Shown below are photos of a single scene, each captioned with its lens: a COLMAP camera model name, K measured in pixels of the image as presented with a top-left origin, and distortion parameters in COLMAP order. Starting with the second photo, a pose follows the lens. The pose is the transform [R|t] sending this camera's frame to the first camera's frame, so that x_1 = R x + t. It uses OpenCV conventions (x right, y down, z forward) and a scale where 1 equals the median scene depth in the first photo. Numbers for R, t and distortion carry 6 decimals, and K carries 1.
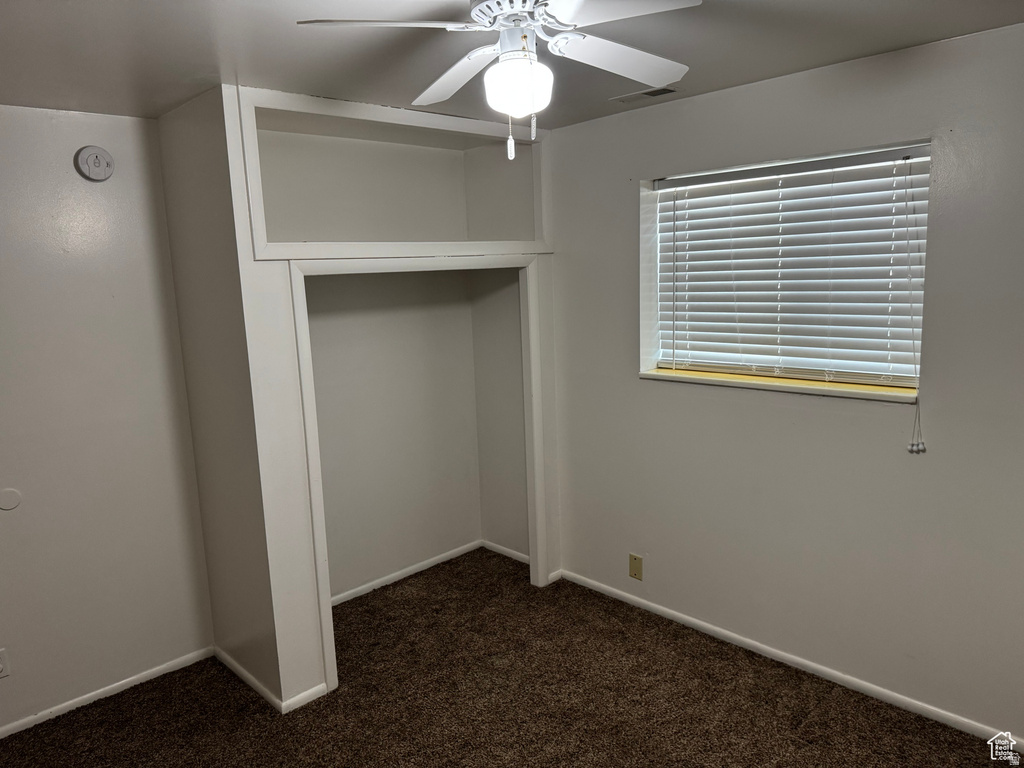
lens RADIAL K [[716.9, 0, 508.5], [0, 716.9, 384.8], [0, 0, 1]] dist [0.072036, -0.080283]
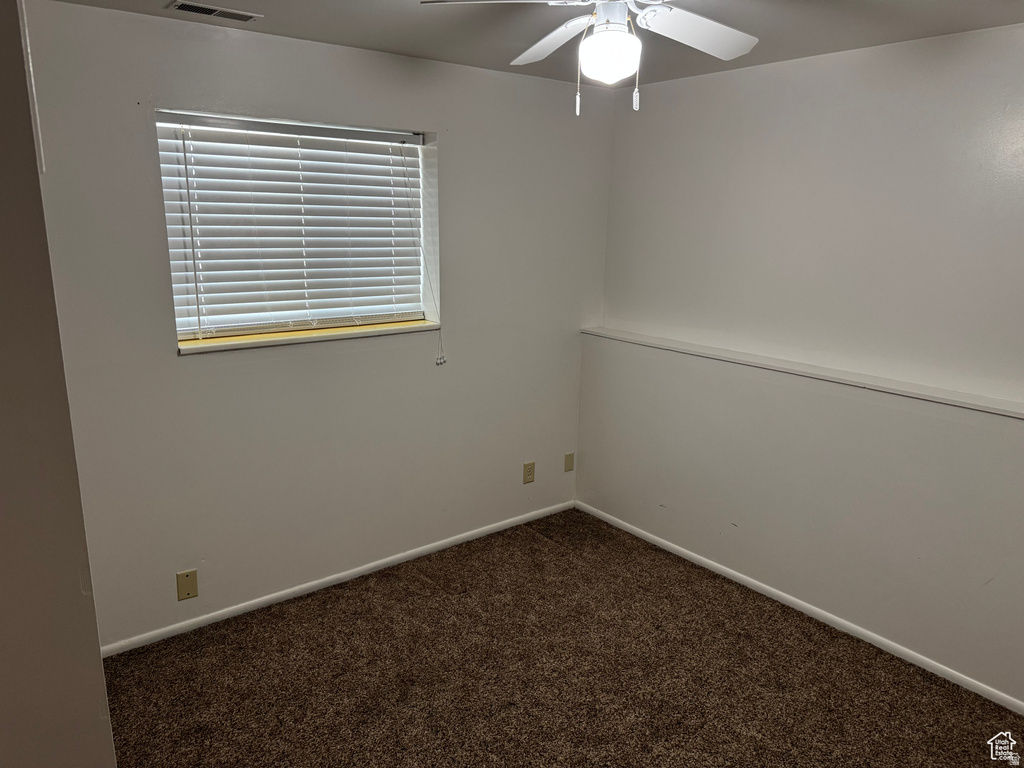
lens RADIAL K [[716.9, 0, 508.5], [0, 716.9, 384.8], [0, 0, 1]] dist [0.072036, -0.080283]
pose [[0.112778, -0.188743, 0.975529, -0.694564], [0.142783, 0.974682, 0.172072, -0.077702], [-0.983308, 0.119883, 0.136872, 0.624698]]
